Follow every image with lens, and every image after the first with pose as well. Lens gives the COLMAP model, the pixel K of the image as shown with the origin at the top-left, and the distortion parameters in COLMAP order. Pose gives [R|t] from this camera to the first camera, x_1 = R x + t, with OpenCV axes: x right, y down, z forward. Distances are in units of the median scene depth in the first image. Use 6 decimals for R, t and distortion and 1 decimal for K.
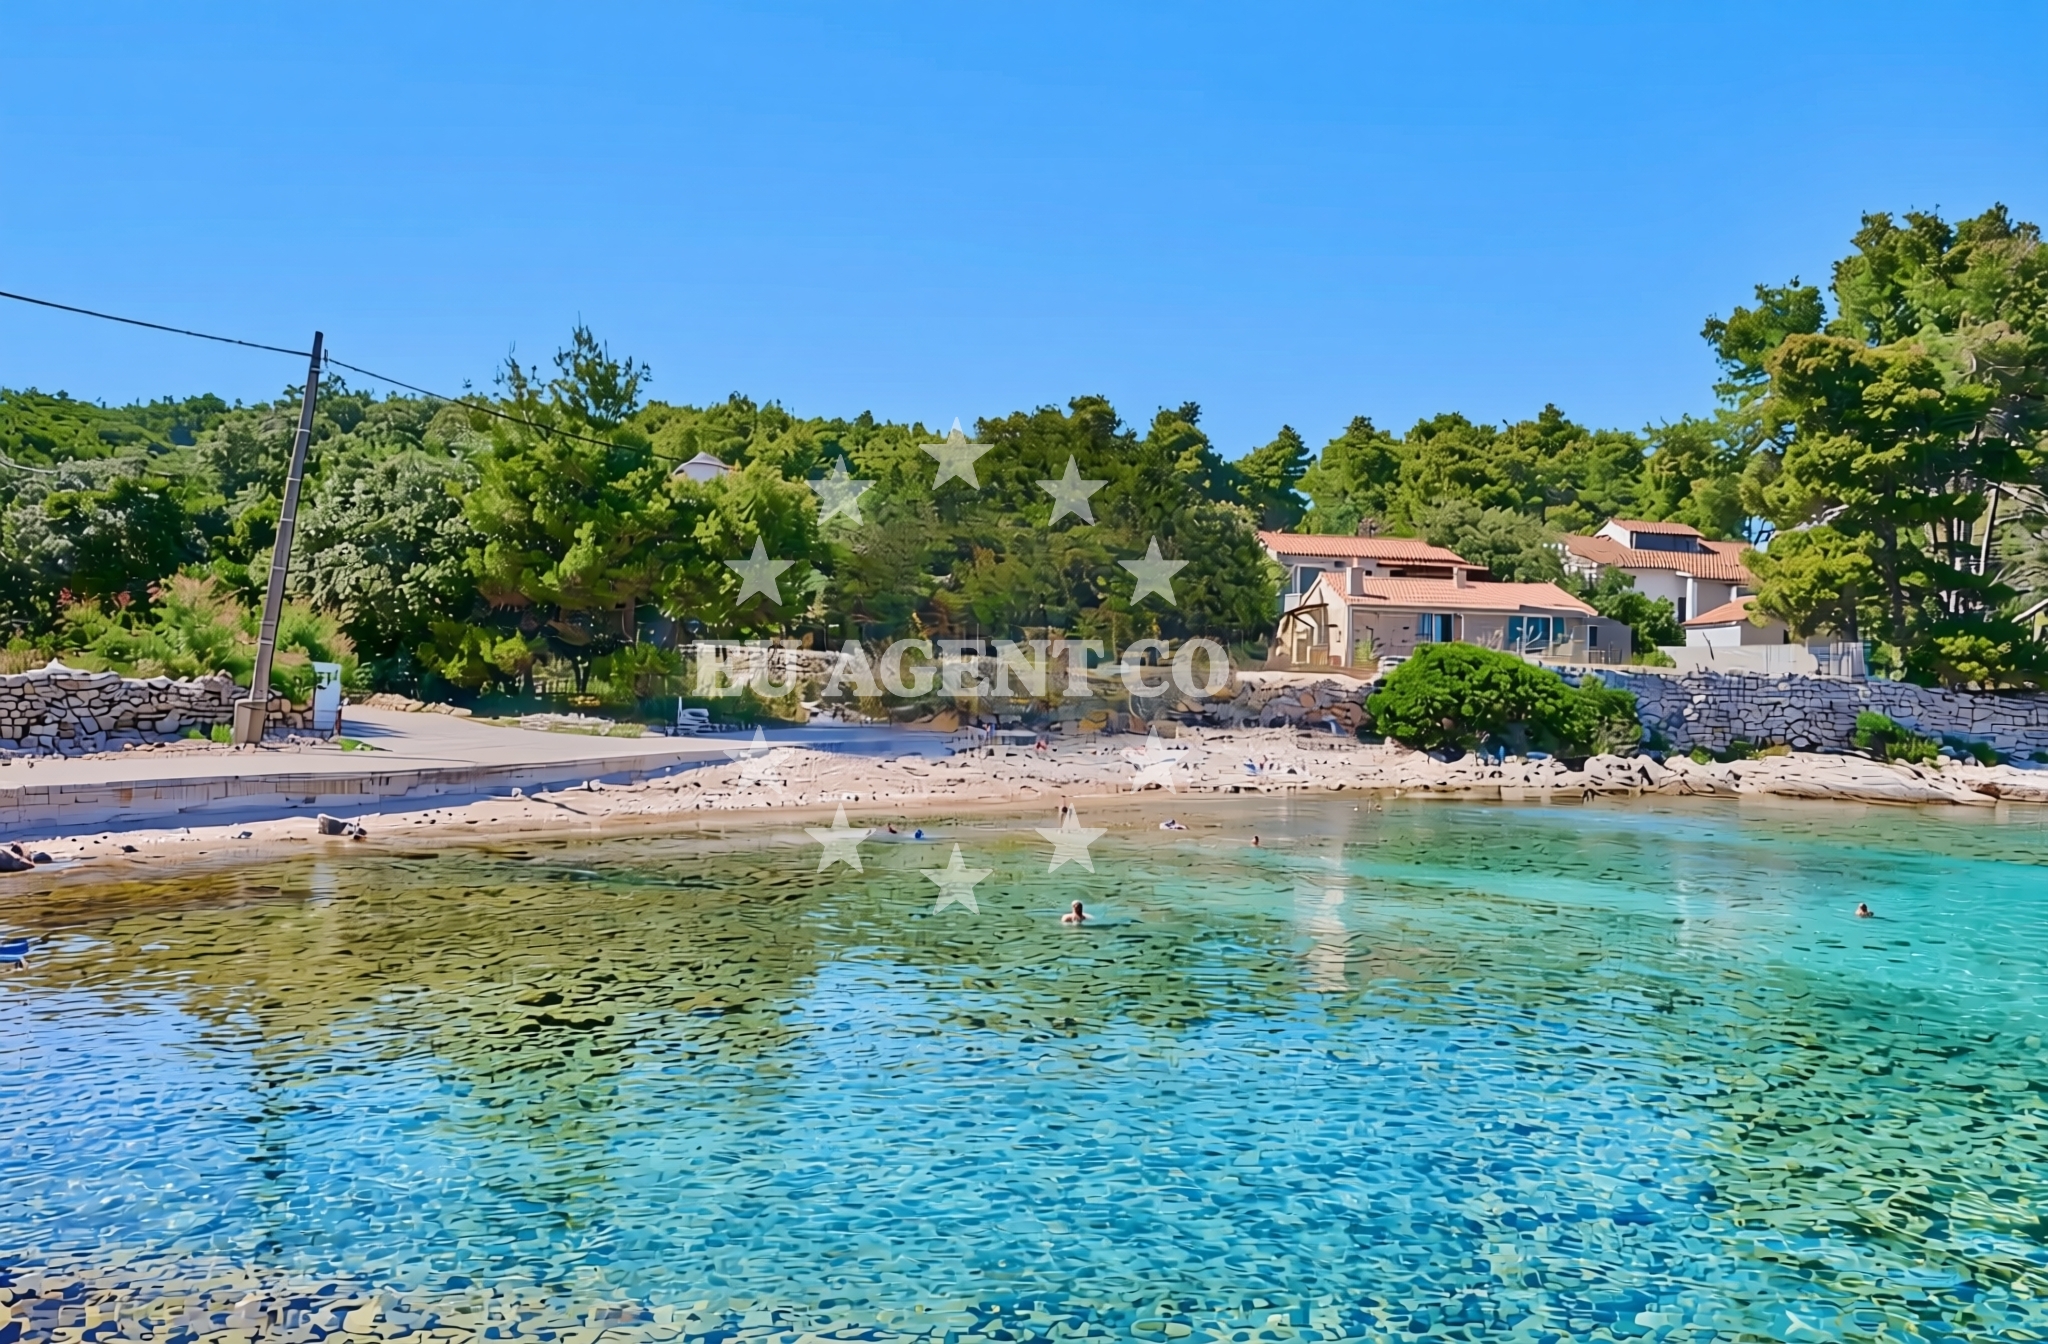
lens RADIAL K [[1650.3, 0, 1024.0], [0, 1650.3, 672.0], [0, 0, 1]] dist [0.075219, 0.003900]
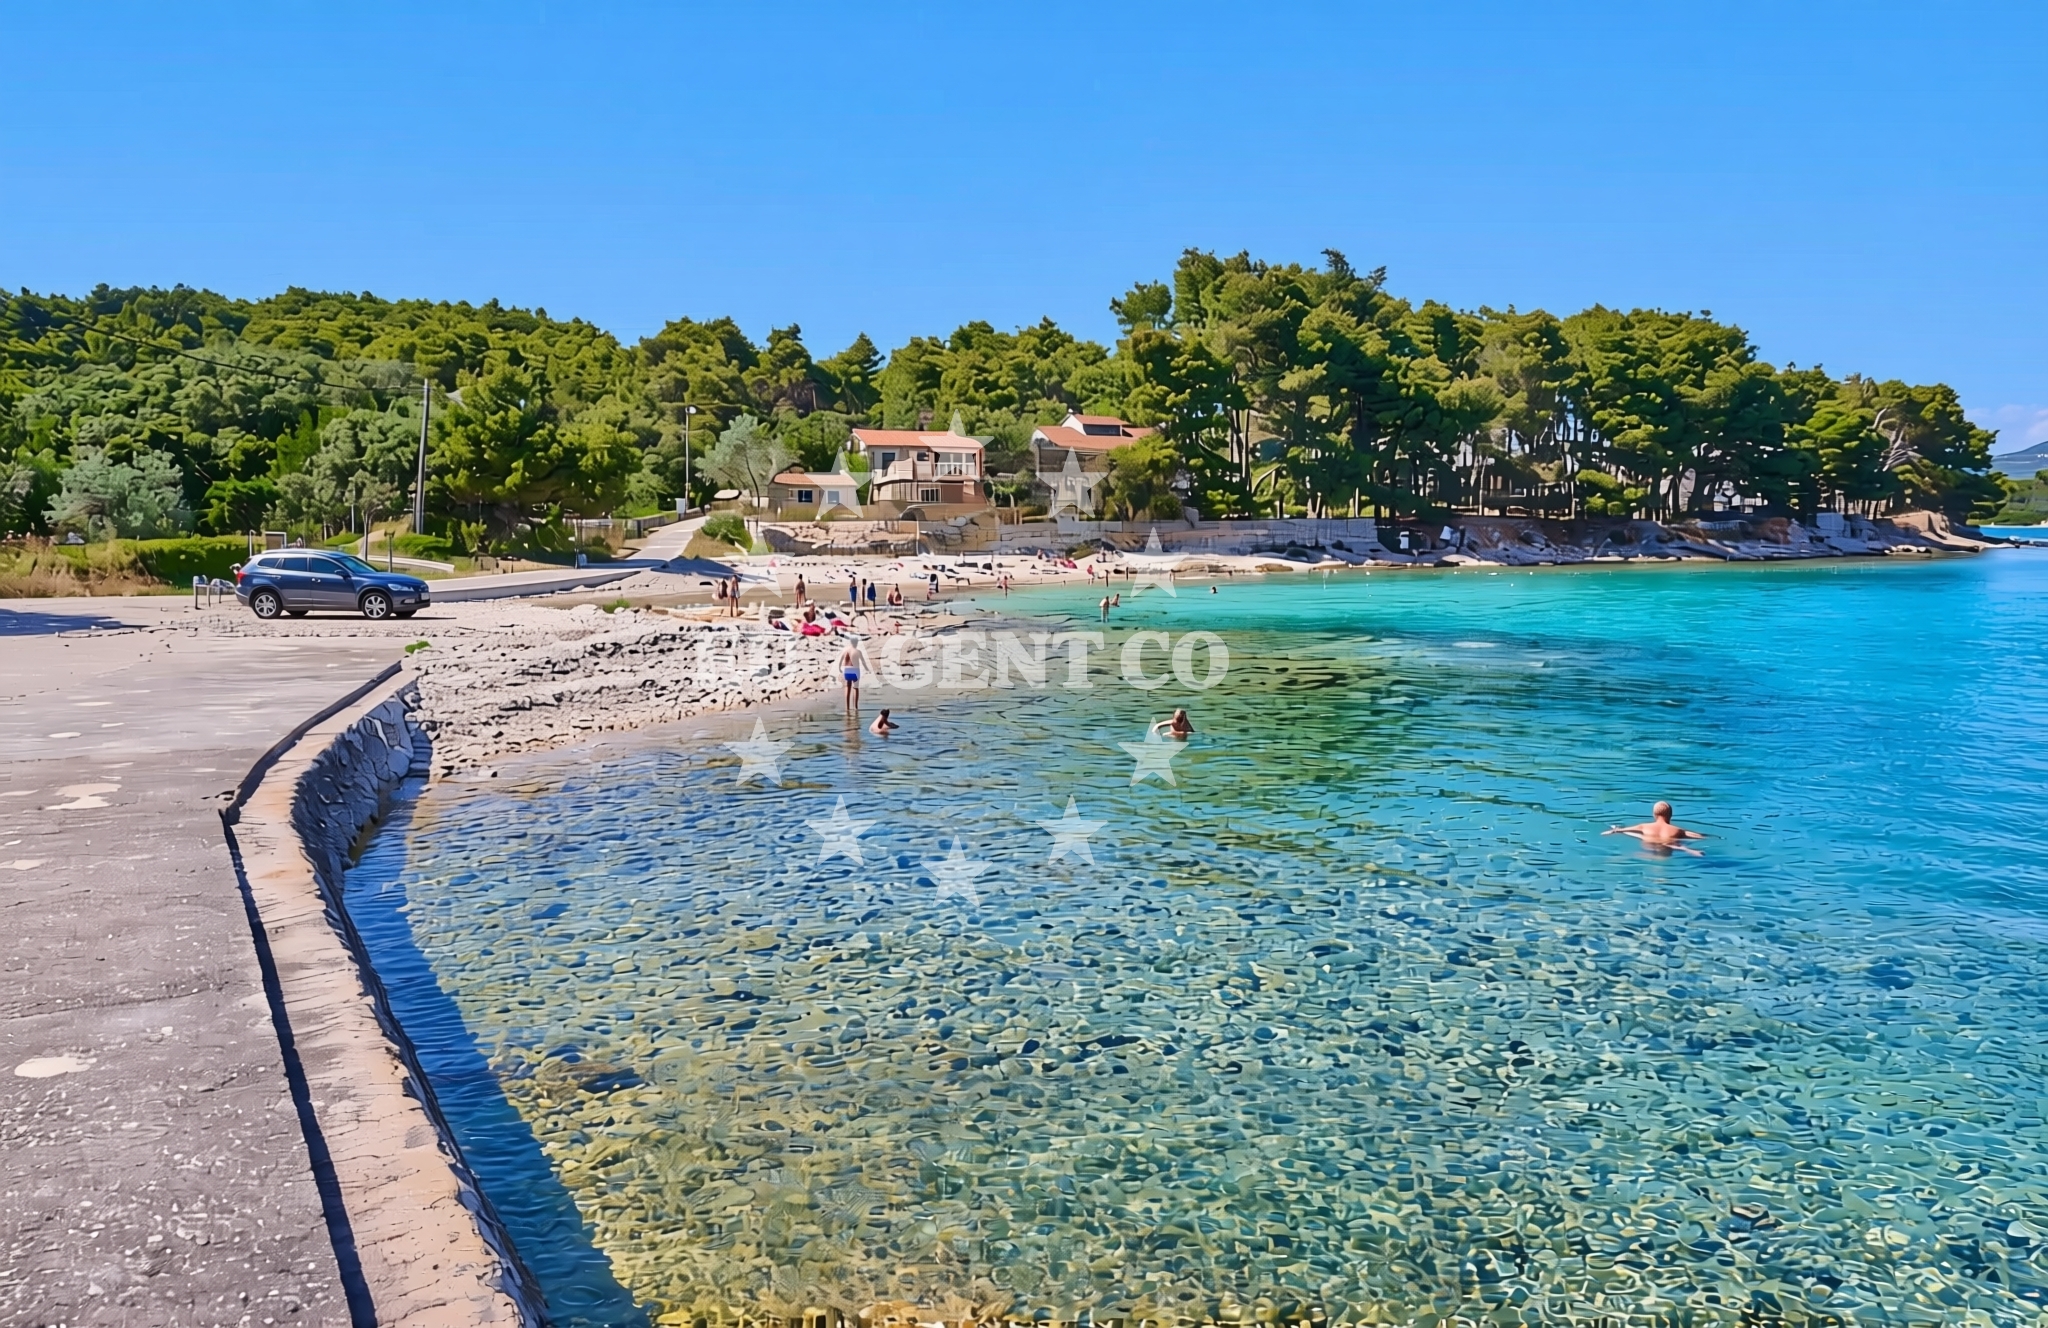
lens RADIAL K [[1407.8, 0, 976.1], [0, 1407.8, 671.3], [0, 0, 1]] dist [-0.004256, 0.066880]
pose [[0.971585, -0.061089, 0.228674, -0.085259], [0.035400, 0.992757, 0.114804, -0.009317], [-0.234031, -0.103447, 0.966710, -0.452545]]
